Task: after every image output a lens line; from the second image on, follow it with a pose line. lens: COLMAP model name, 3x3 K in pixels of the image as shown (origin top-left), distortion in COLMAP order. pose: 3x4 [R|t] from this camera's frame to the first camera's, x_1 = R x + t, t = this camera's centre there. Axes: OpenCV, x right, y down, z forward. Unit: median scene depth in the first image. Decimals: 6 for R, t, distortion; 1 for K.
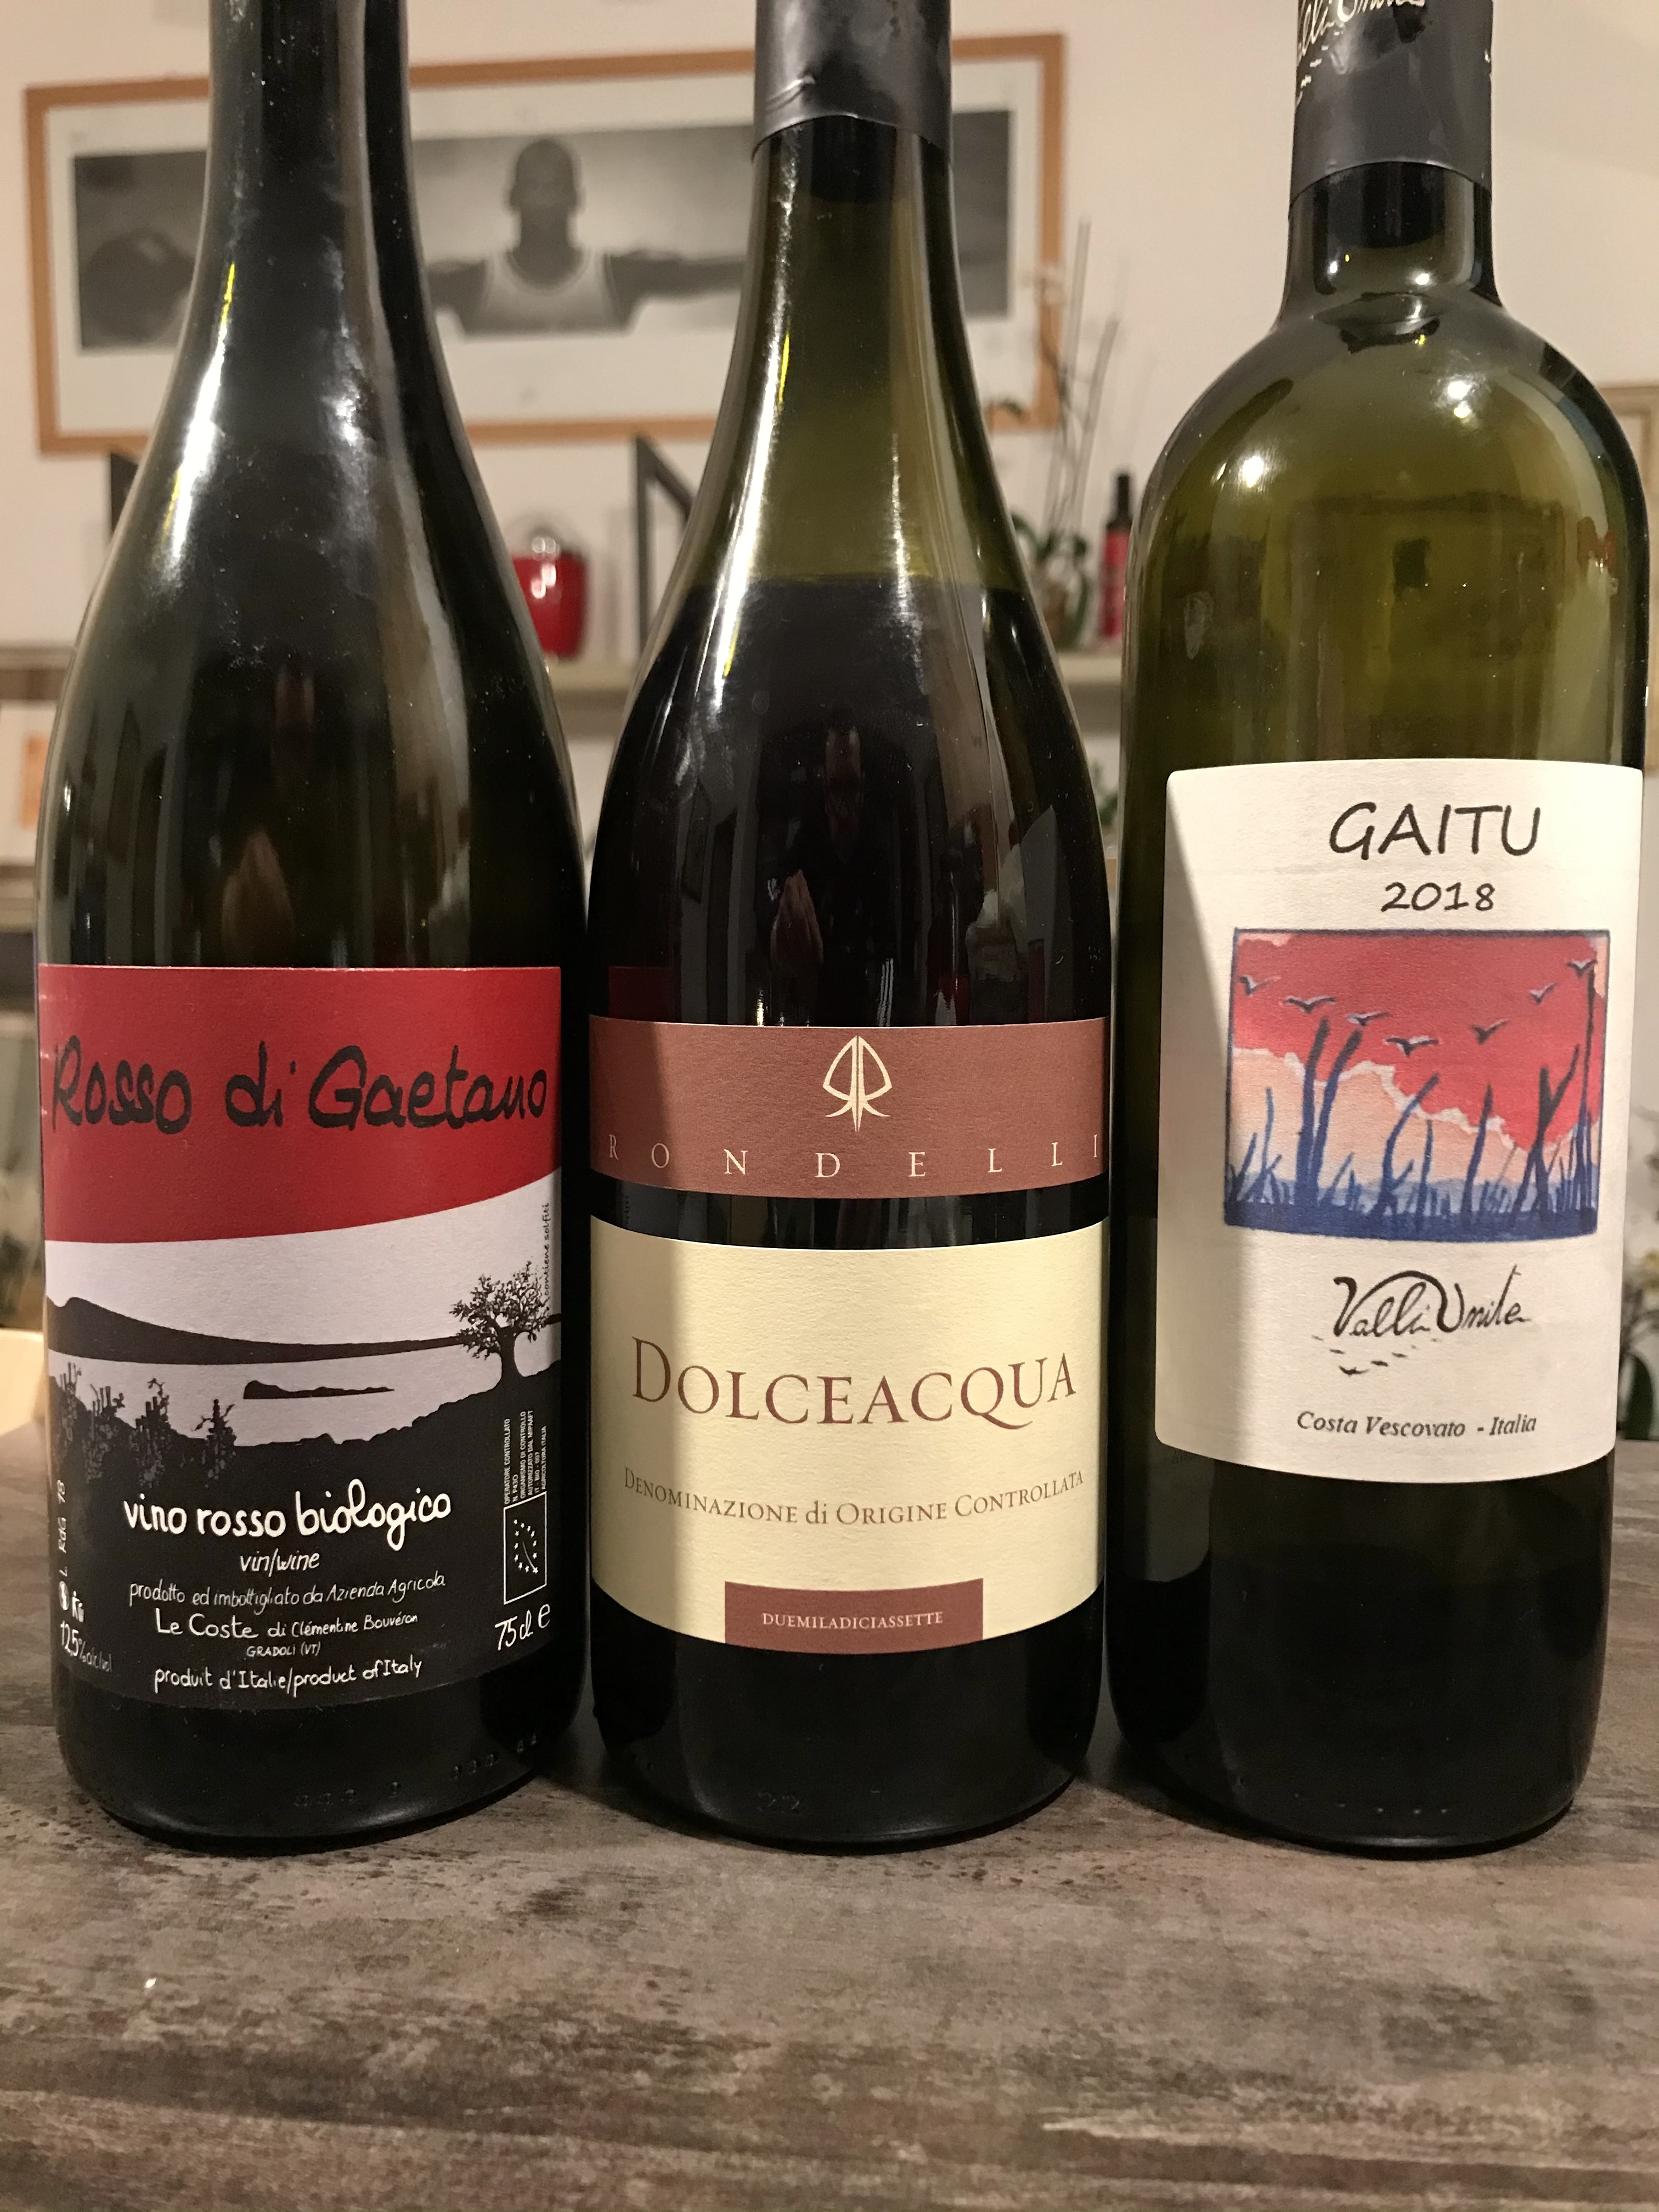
lens RADIAL K [[1808.6, 0, 828.5], [0, 1808.6, 1065.8], [0, 0, 1]] dist [0.051579, -0.237552]
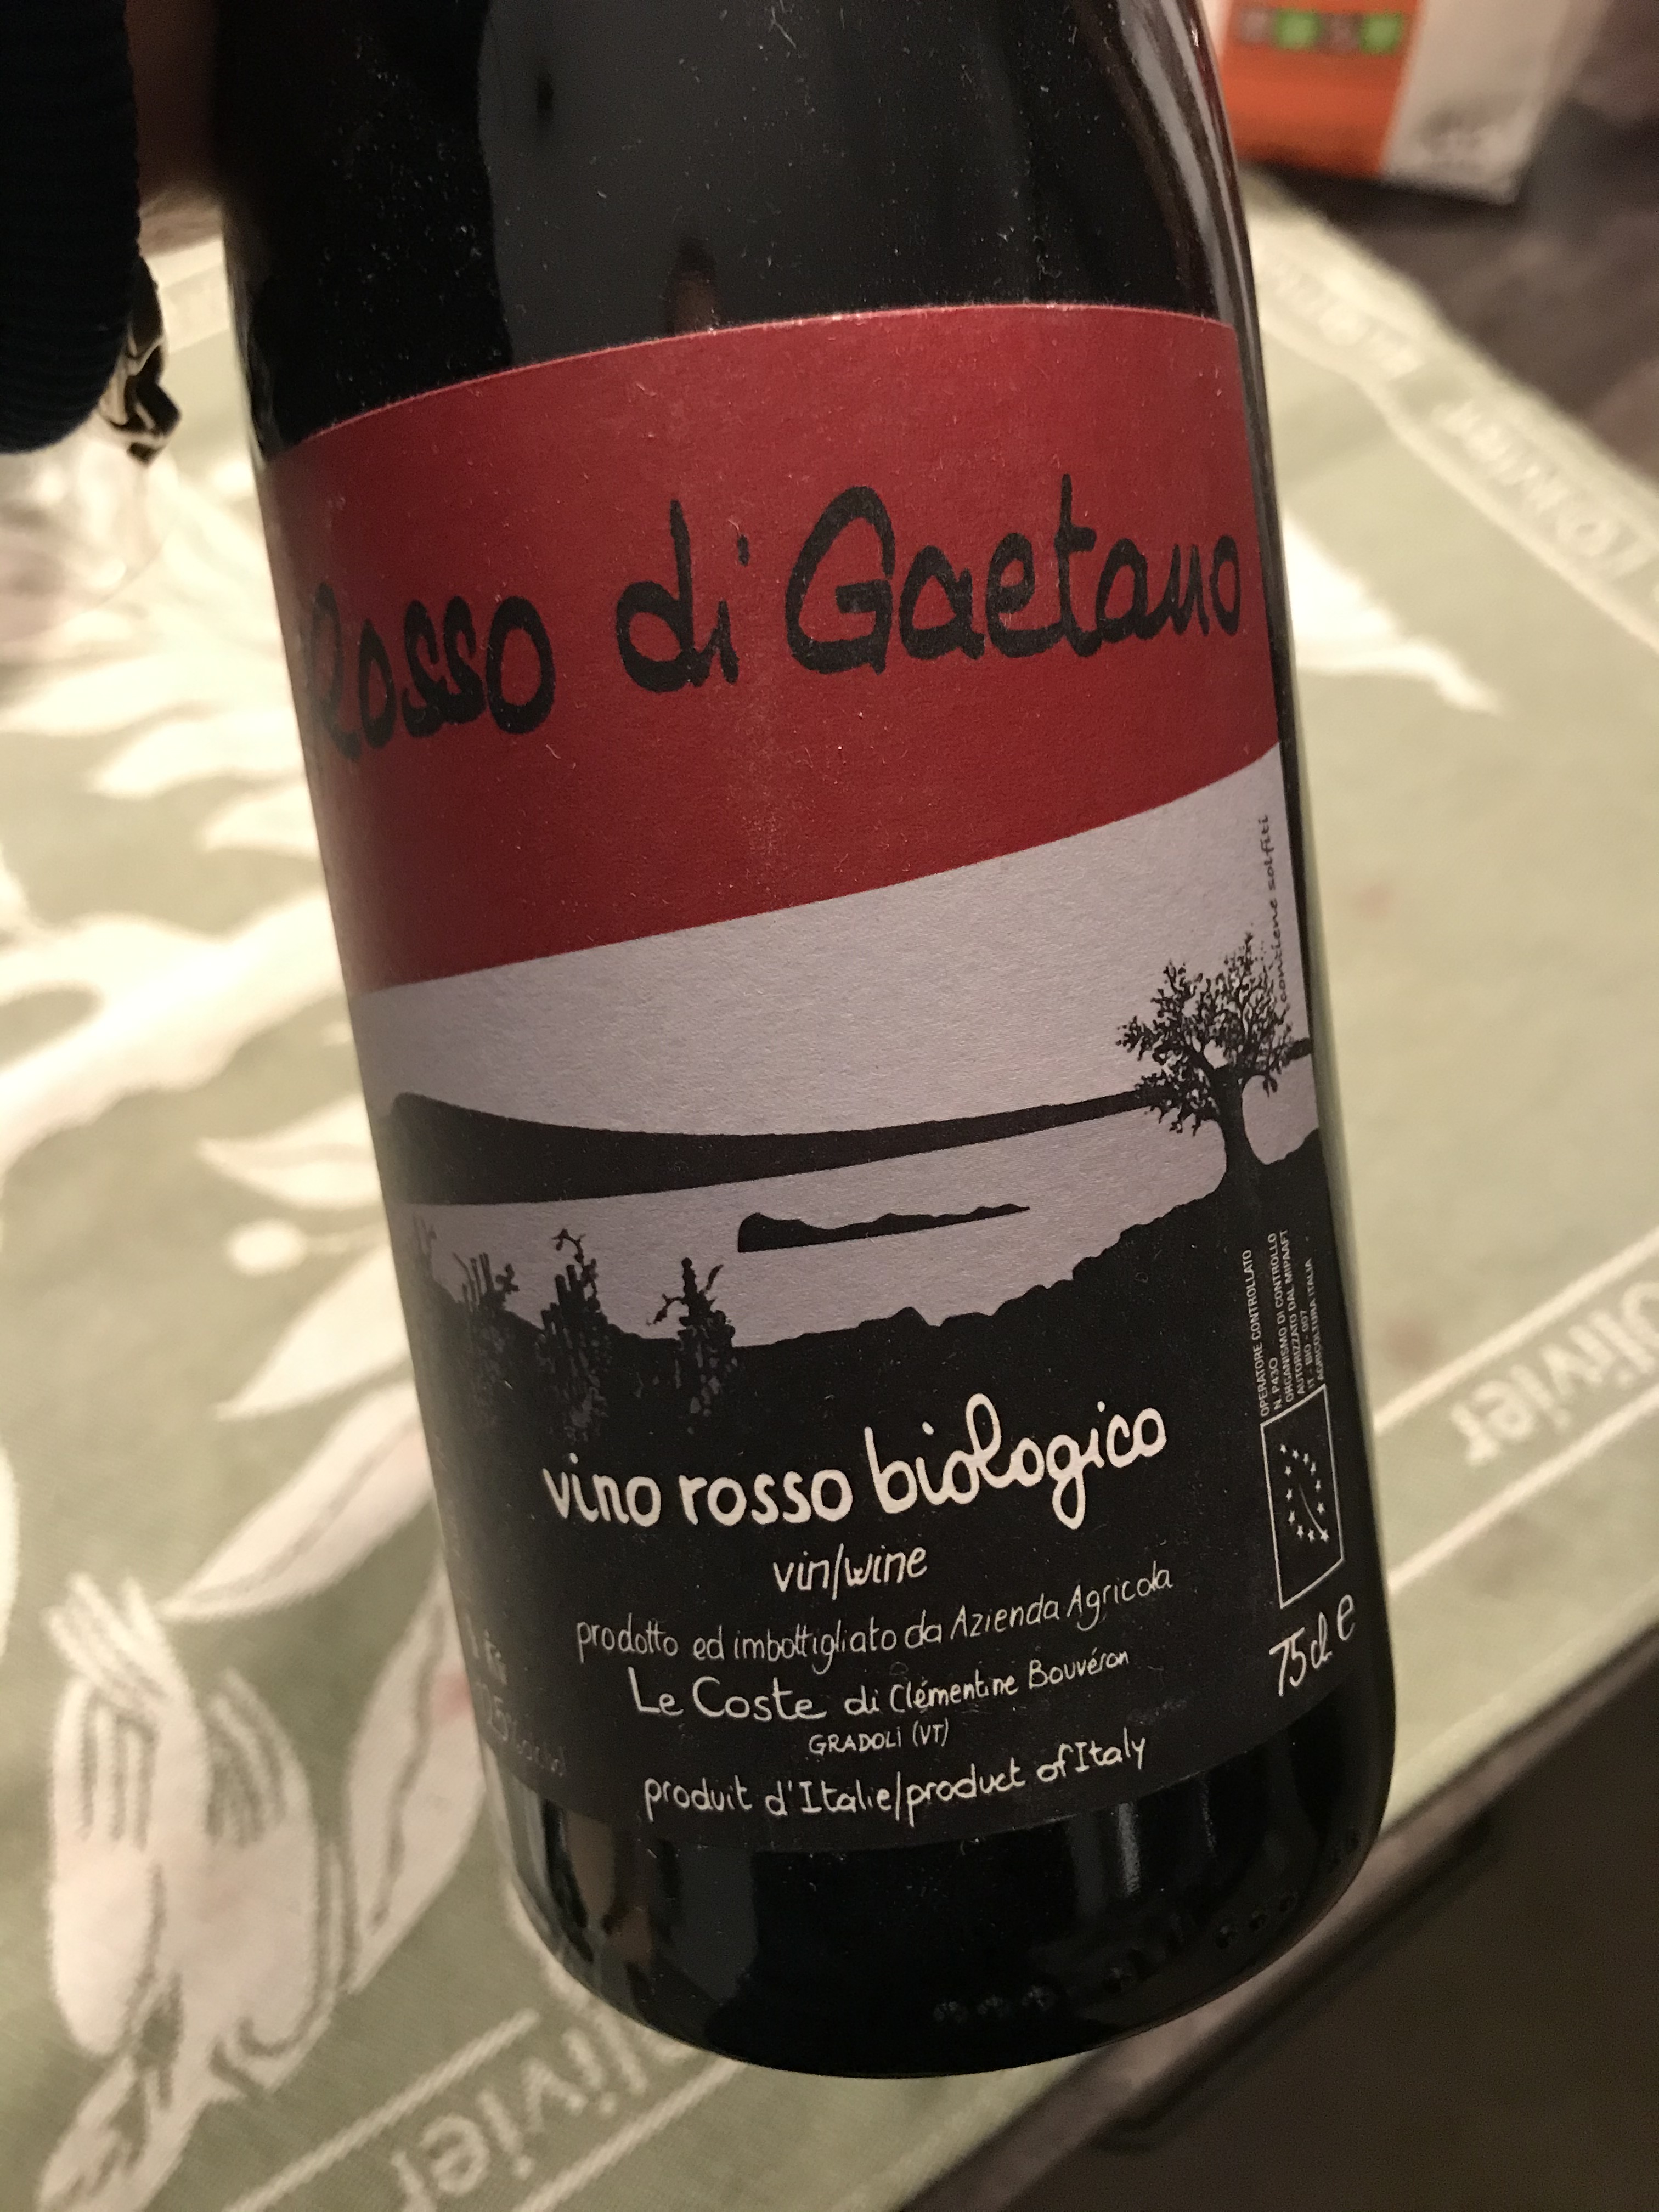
lens RADIAL K [[1808.6, 0, 828.5], [0, 1808.6, 1065.8], [0, 0, 1]] dist [0.051579, -0.237552]
pose [[0.964654, -0.112834, -0.238141, -0.172869], [0.131874, 0.989097, 0.065542, 0.102630], [0.228150, -0.094630, 0.969016, 0.524460]]
